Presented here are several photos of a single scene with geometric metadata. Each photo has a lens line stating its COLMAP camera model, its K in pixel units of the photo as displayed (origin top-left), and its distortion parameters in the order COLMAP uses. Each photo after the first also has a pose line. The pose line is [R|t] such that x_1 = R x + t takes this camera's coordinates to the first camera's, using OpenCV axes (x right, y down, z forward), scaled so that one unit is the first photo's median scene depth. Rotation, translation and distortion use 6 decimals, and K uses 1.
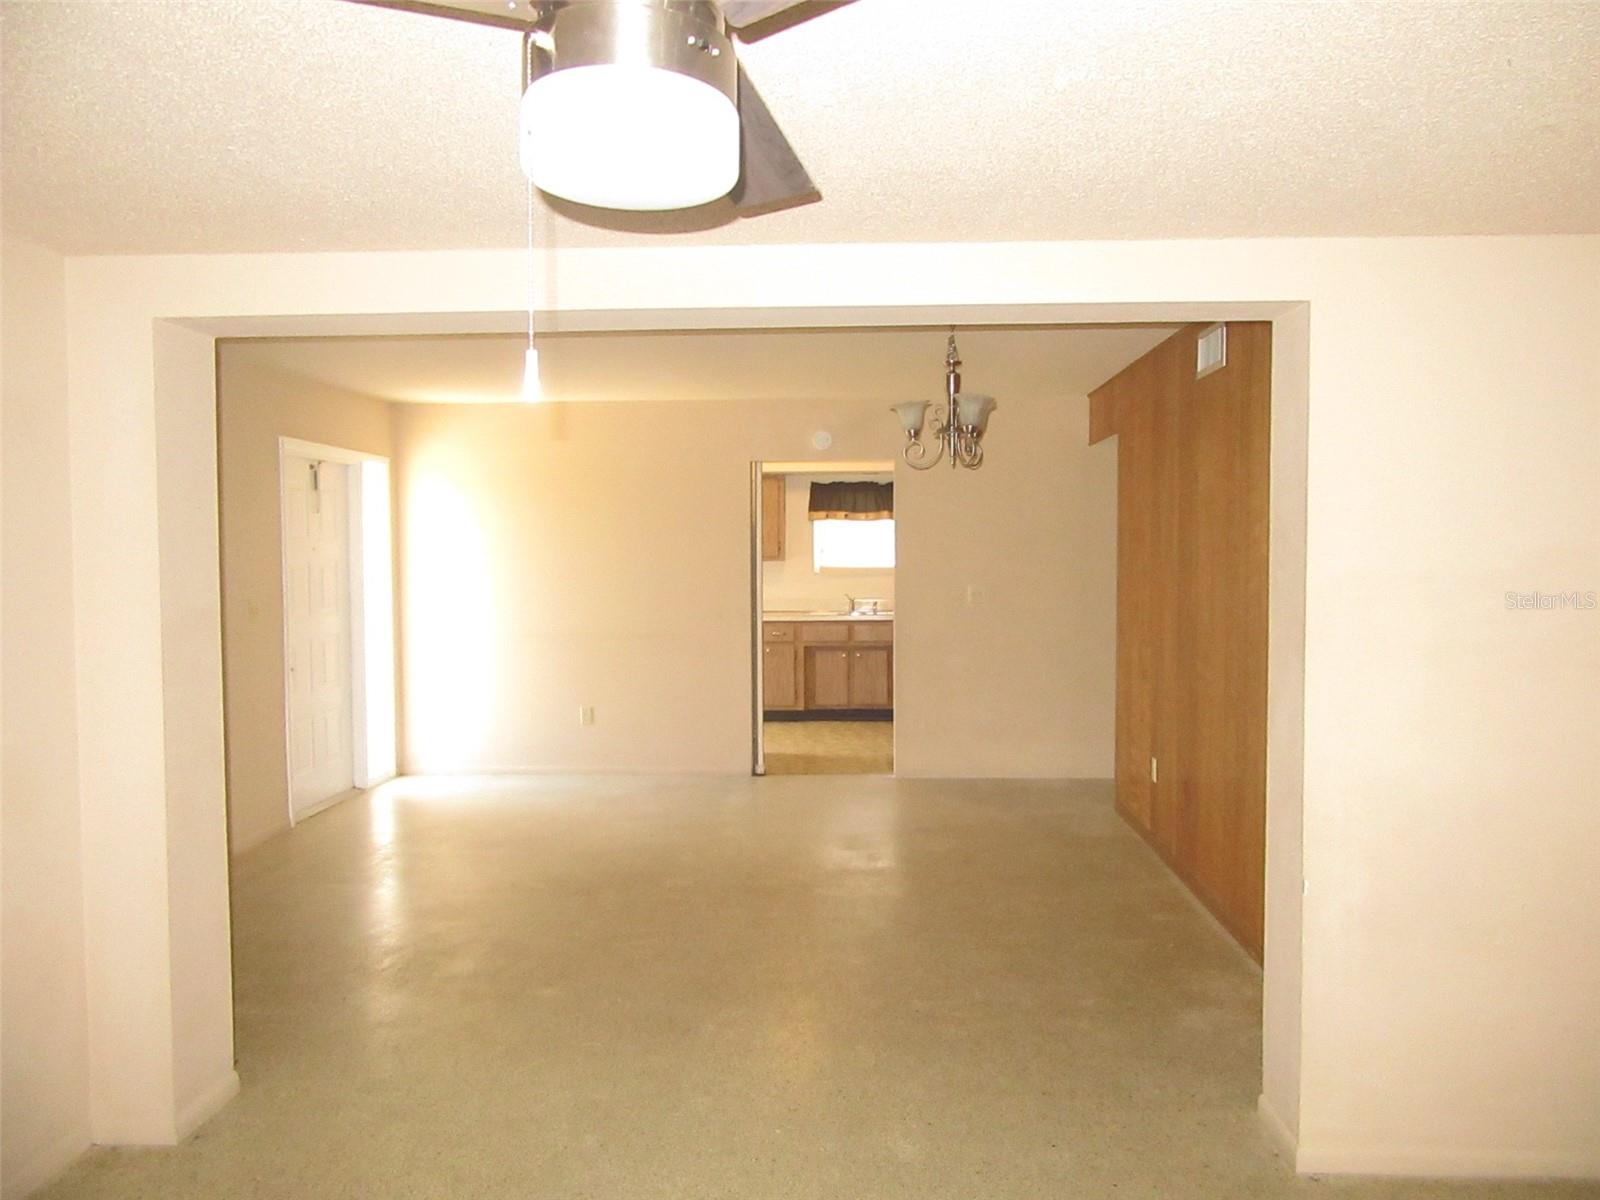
lens RADIAL K [[1184.3, 0, 794.2], [0, 1184.3, 593.2], [0, 0, 1]] dist [0.013705, 0.005858]
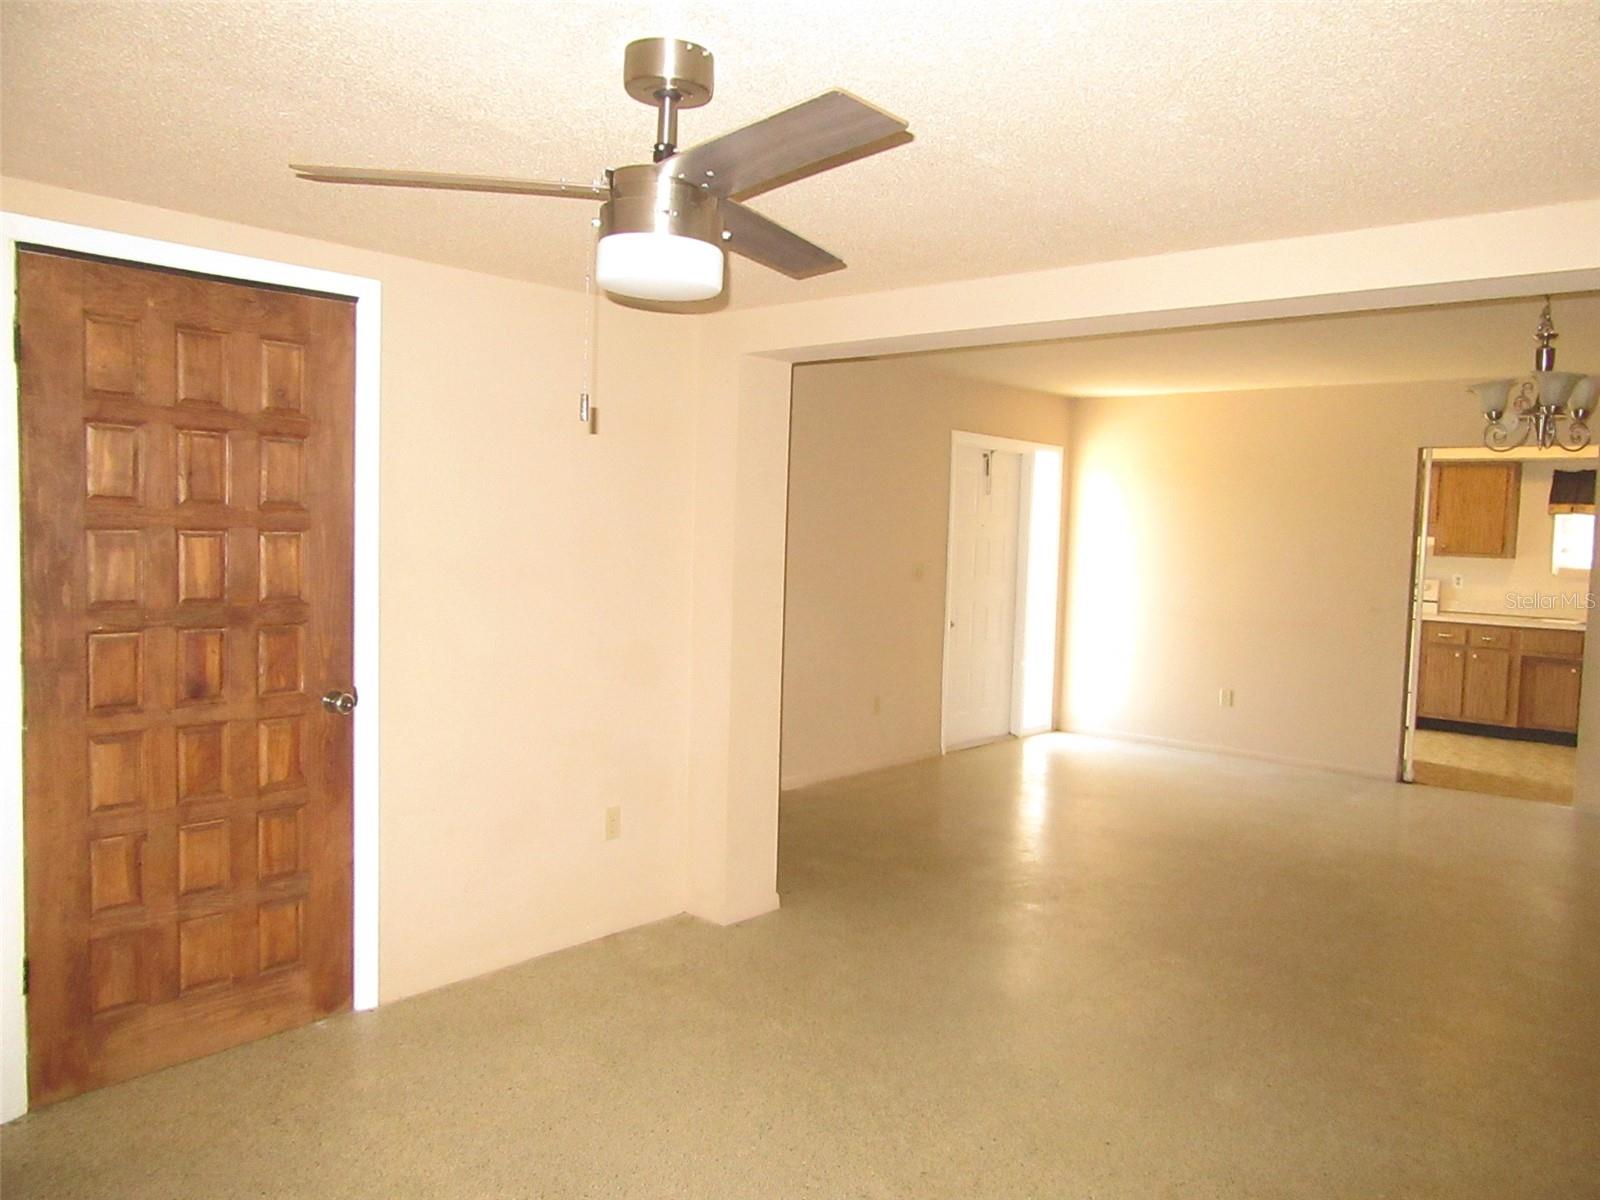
lens RADIAL K [[1177.7, 0, 800.0], [0, 1177.7, 600.0], [0, 0, 1]] dist [-0.020802, 0.001845]
pose [[0.783131, 0.069256, -0.617988, 0.160194], [-0.059141, 0.997569, 0.036849, 0.003605], [0.619038, 0.007691, 0.785323, -0.026342]]
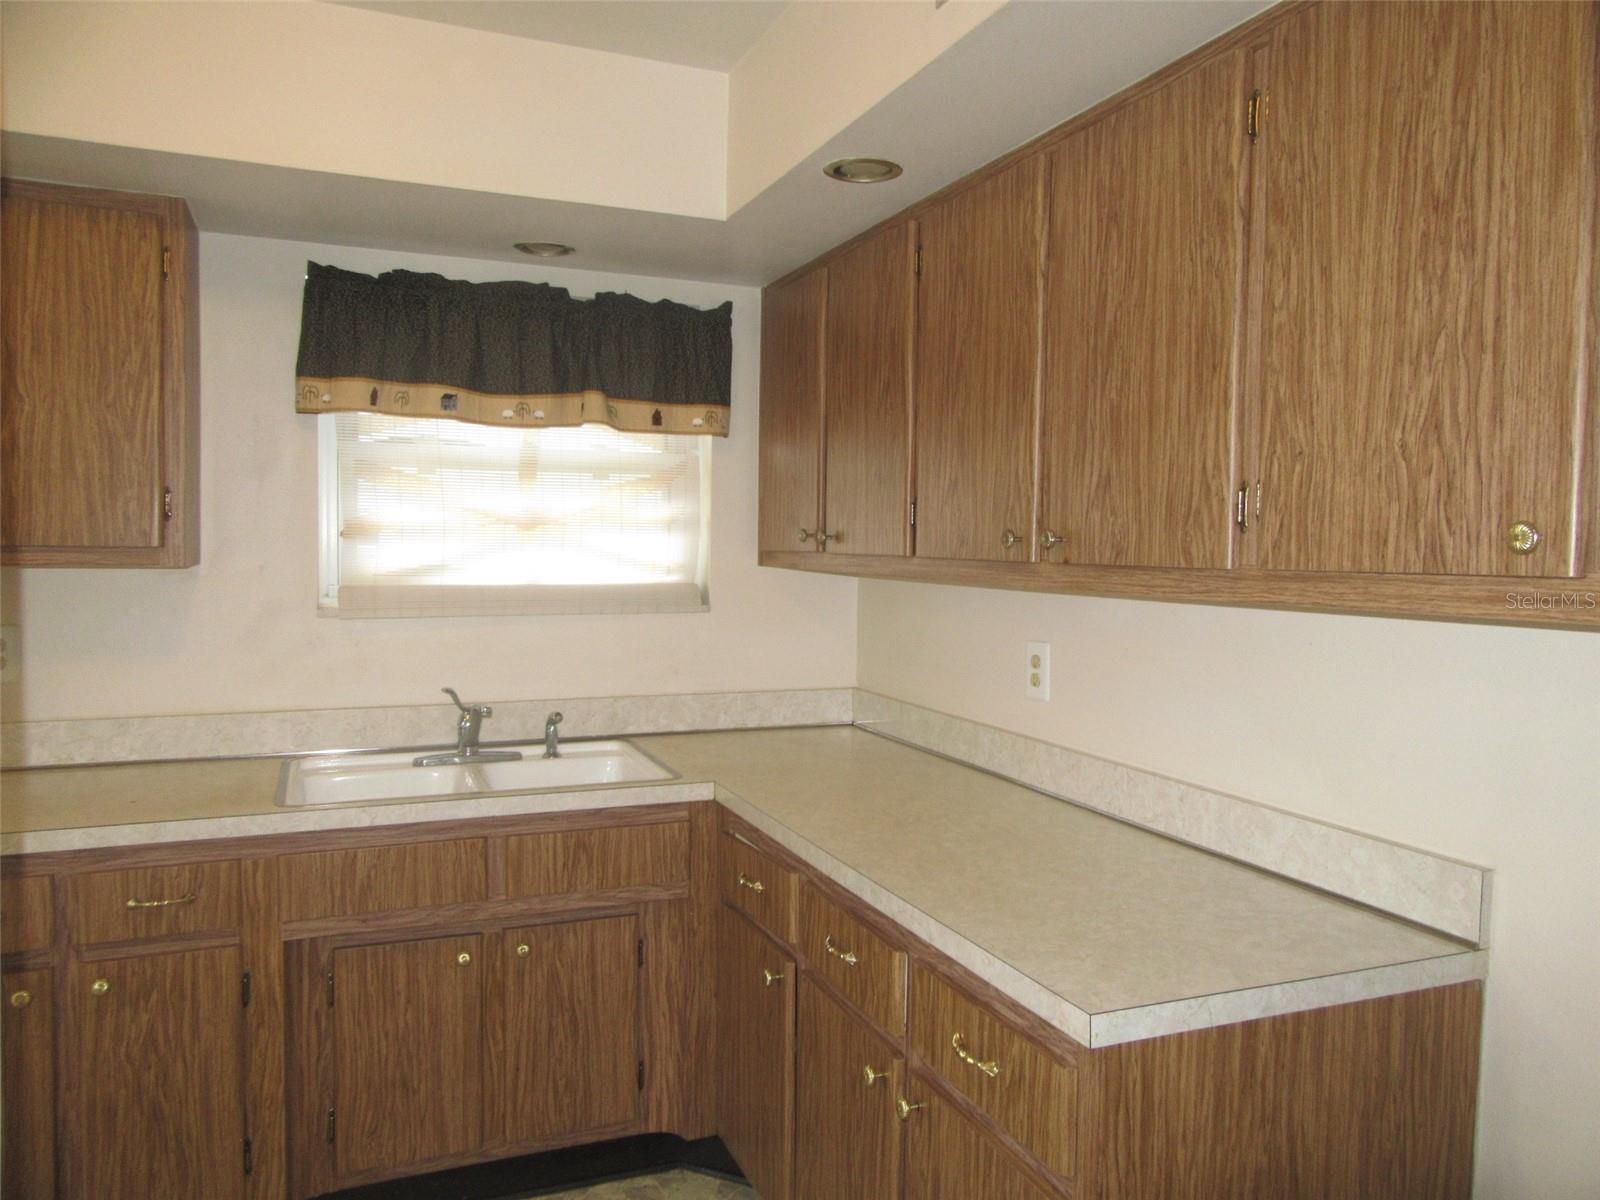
lens RADIAL K [[1169.2, 0, 801.5], [0, 1169.2, 593.9], [0, 0, 1]] dist [-0.002983, 0.005855]
pose [[0.905347, -0.003045, 0.424662, 0.004398], [0.000441, 0.999980, 0.006231, -0.031092], [-0.424673, -0.005454, 0.905331, 0.982260]]
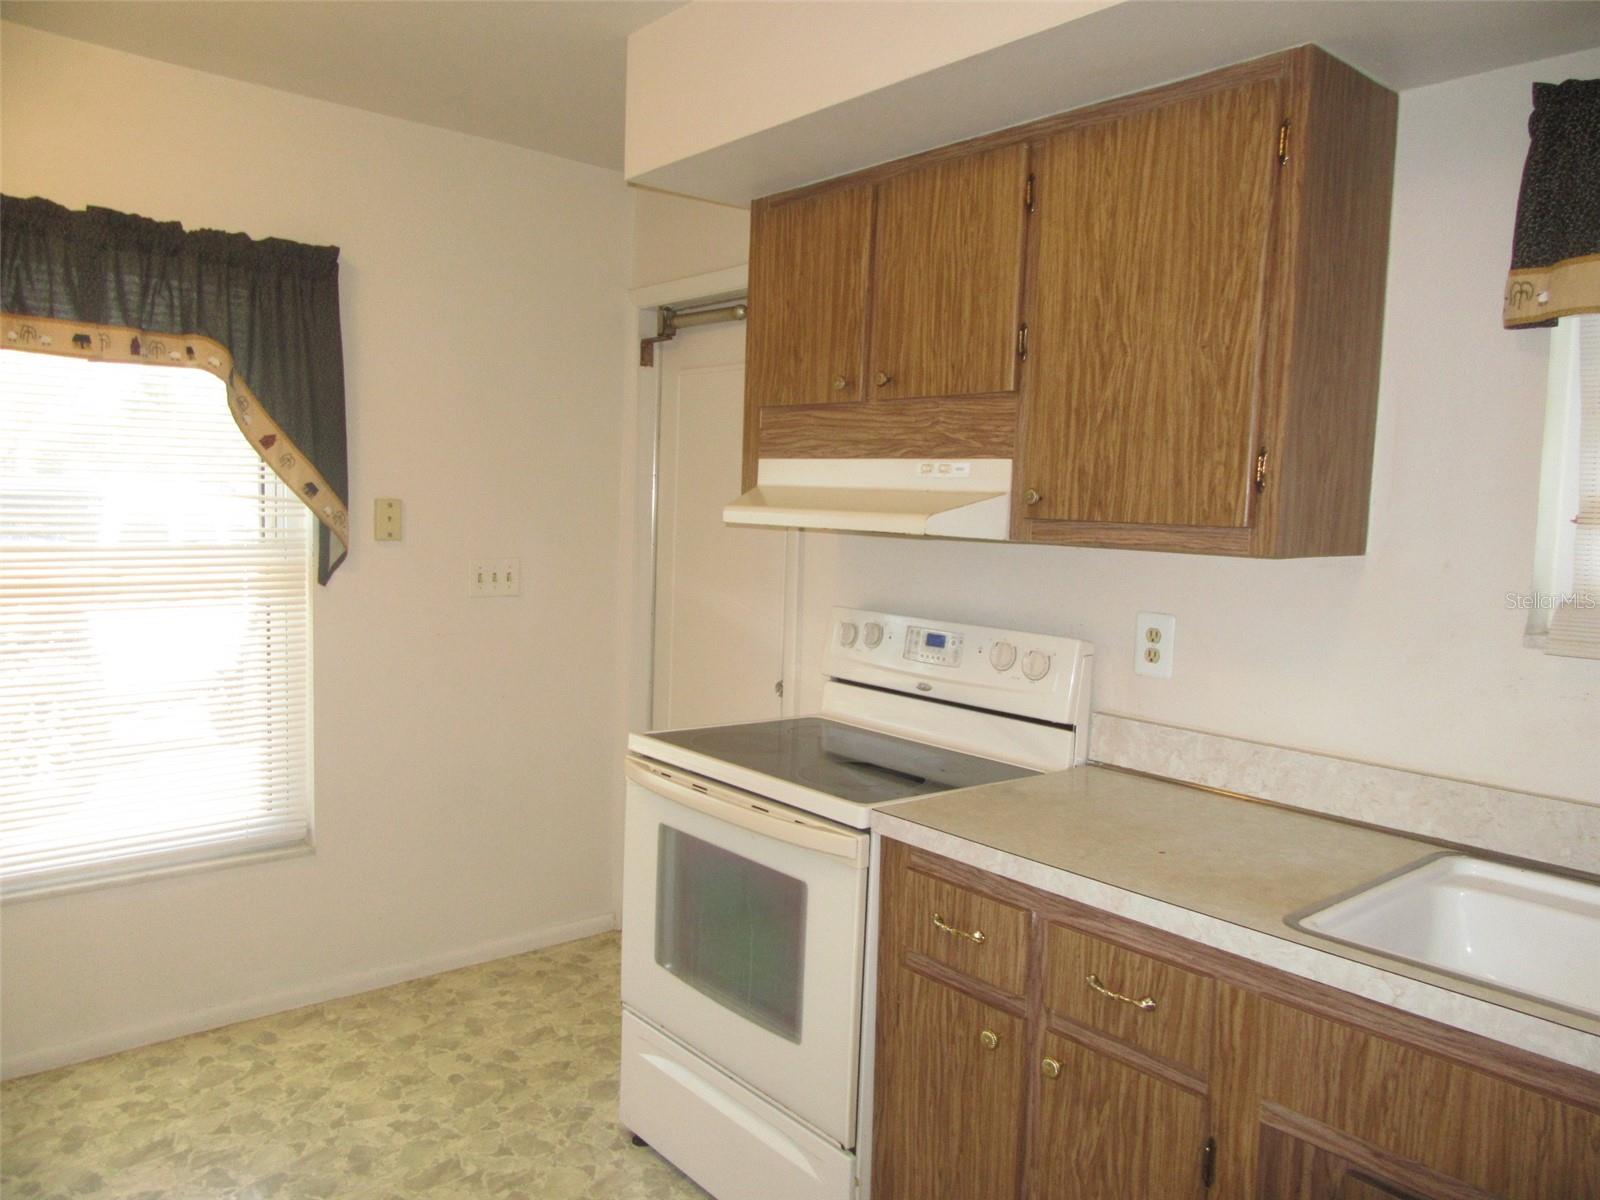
lens RADIAL K [[1161.6, 0, 797.7], [0, 1161.6, 594.8], [0, 0, 1]] dist [-0.023238, -0.000309]
pose [[0.683901, 0.085918, -0.724498, 0.089126], [-0.064805, 0.996270, 0.056973, -0.035702], [0.726691, 0.007987, 0.686918, 1.112642]]
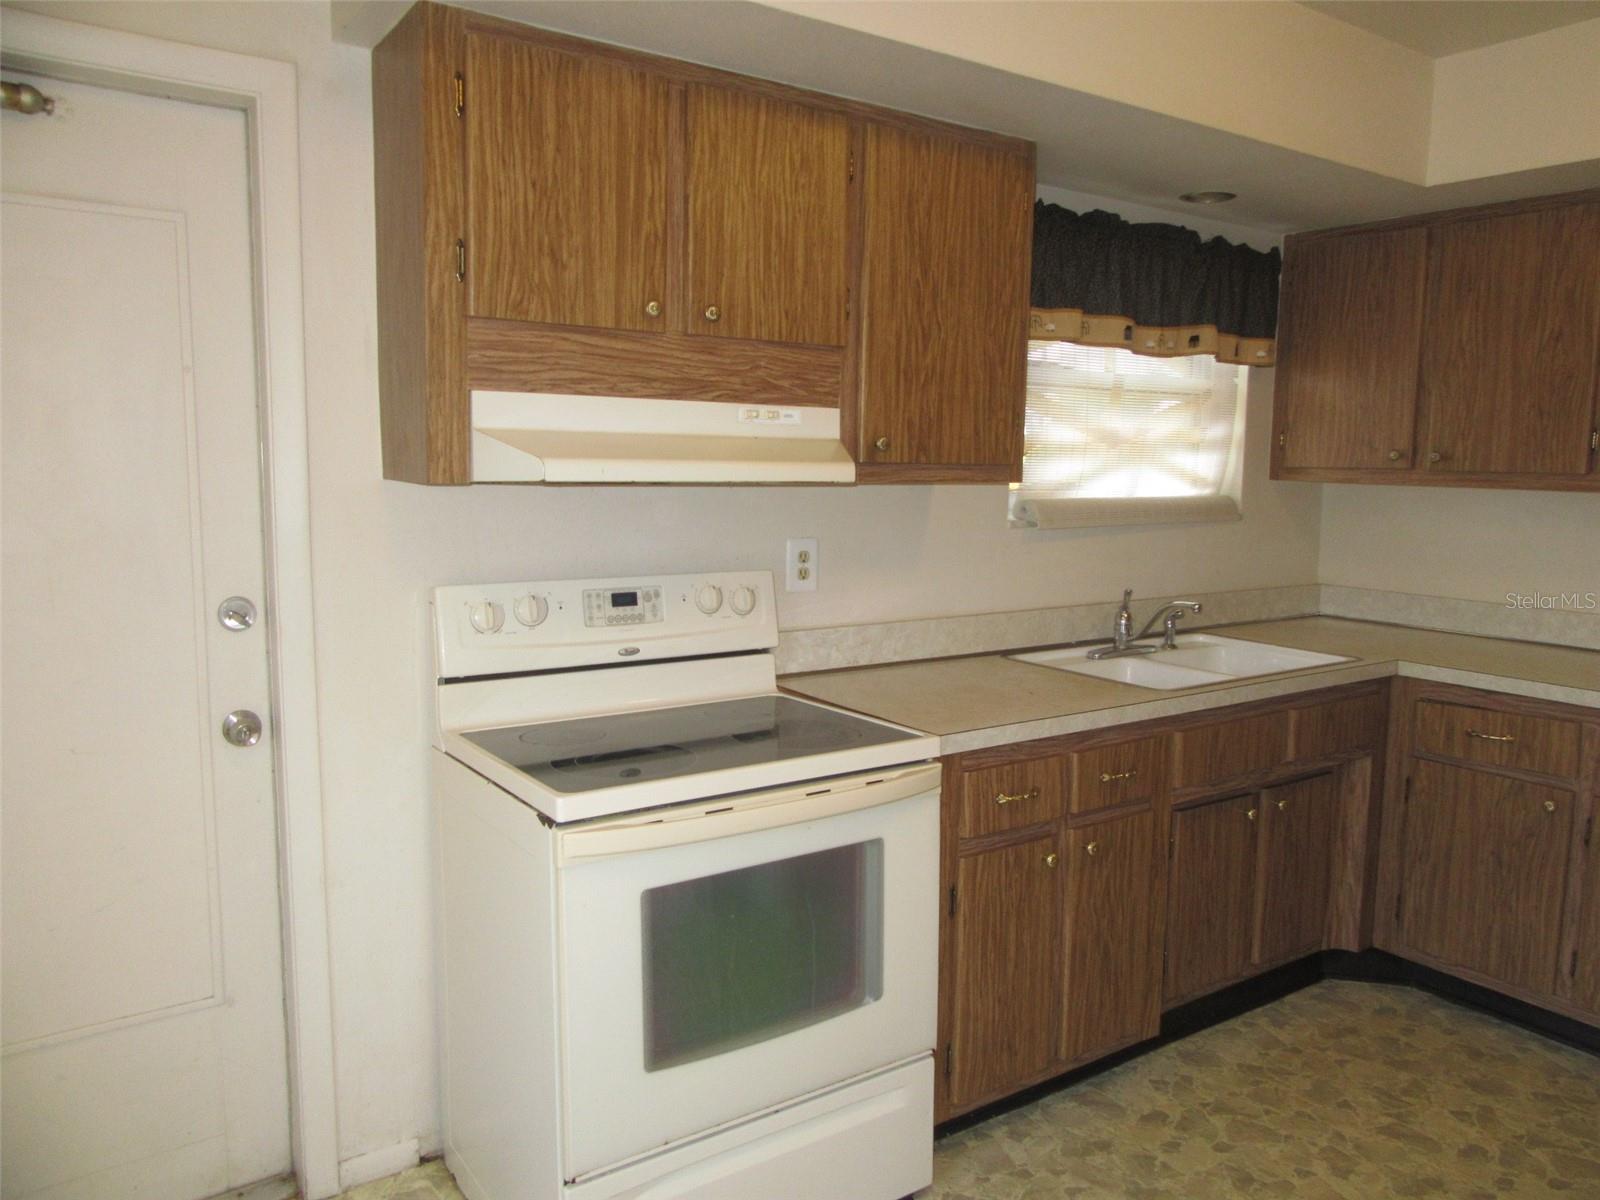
lens RADIAL K [[1177.7, 0, 800.0], [0, 1177.7, 600.0], [0, 0, 1]] dist [-0.020802, 0.001845]
pose [[0.795339, -0.056549, 0.603521, -0.278154], [0.005179, 0.996237, 0.086520, -0.032356], [-0.606142, -0.065687, 0.792639, 1.098472]]
